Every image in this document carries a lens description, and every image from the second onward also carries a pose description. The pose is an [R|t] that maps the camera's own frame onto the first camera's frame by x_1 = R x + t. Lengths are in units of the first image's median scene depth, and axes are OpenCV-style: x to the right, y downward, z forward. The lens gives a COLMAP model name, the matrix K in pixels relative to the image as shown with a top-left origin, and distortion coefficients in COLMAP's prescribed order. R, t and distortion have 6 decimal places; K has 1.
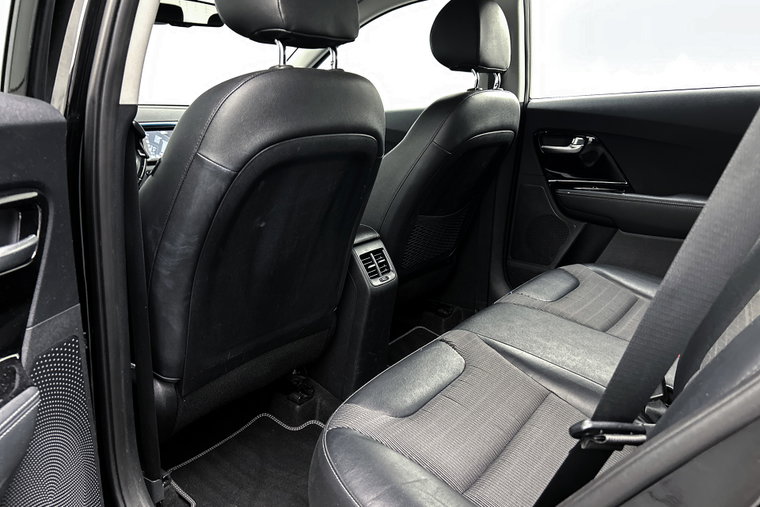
lens RADIAL K [[579.3, 0, 378.5], [0, 579.3, 255.6], [0, 0, 1]] dist [0.054790, -0.063617]
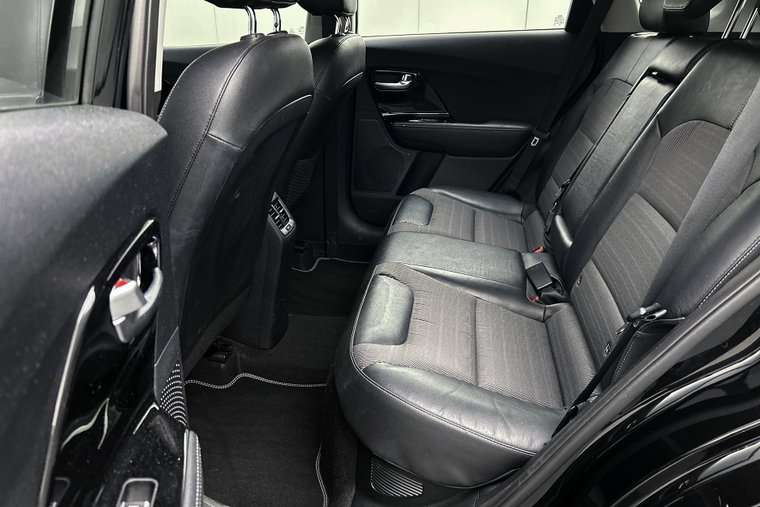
lens RADIAL K [[579.3, 0, 394.5], [0, 579.3, 254.5], [0, 0, 1]] dist [0.054790, -0.063617]
pose [[0.884260, -0.172662, 0.433903, -0.242048], [0.113263, 0.980692, 0.159423, -0.048668], [-0.453051, -0.091826, 0.886743, -0.011039]]
